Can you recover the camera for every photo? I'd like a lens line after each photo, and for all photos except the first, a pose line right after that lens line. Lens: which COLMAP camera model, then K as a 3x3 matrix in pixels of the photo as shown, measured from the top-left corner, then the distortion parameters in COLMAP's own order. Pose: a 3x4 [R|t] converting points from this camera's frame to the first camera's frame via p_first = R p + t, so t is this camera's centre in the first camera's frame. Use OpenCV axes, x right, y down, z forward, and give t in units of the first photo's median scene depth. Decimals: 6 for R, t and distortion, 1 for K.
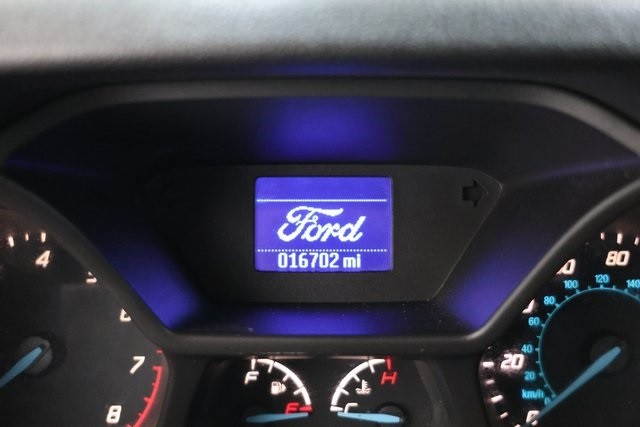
lens RADIAL K [[907.3, 0, 320.5], [0, 907.3, 213.6], [0, 0, 1]] dist [-0.033264, 0.000000]
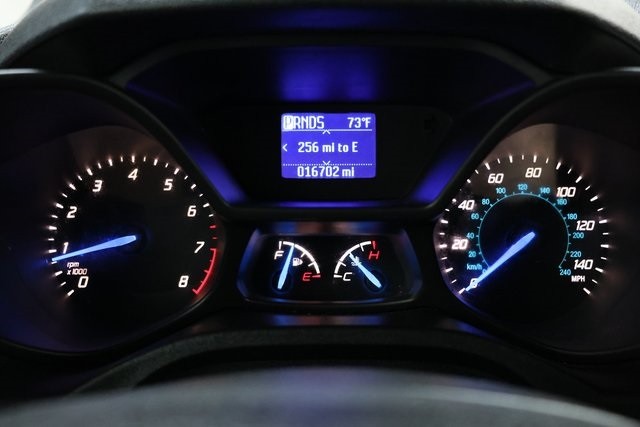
lens RADIAL K [[749.3, 0, 320.4], [0, 749.3, 214.1], [0, 0, 1]] dist [-0.009652, 0.000000]
pose [[0.999990, -0.004335, -0.001234, -0.008168], [0.004363, 0.999705, 0.023907, 0.086843], [0.001130, -0.023912, 0.999713, -0.191670]]
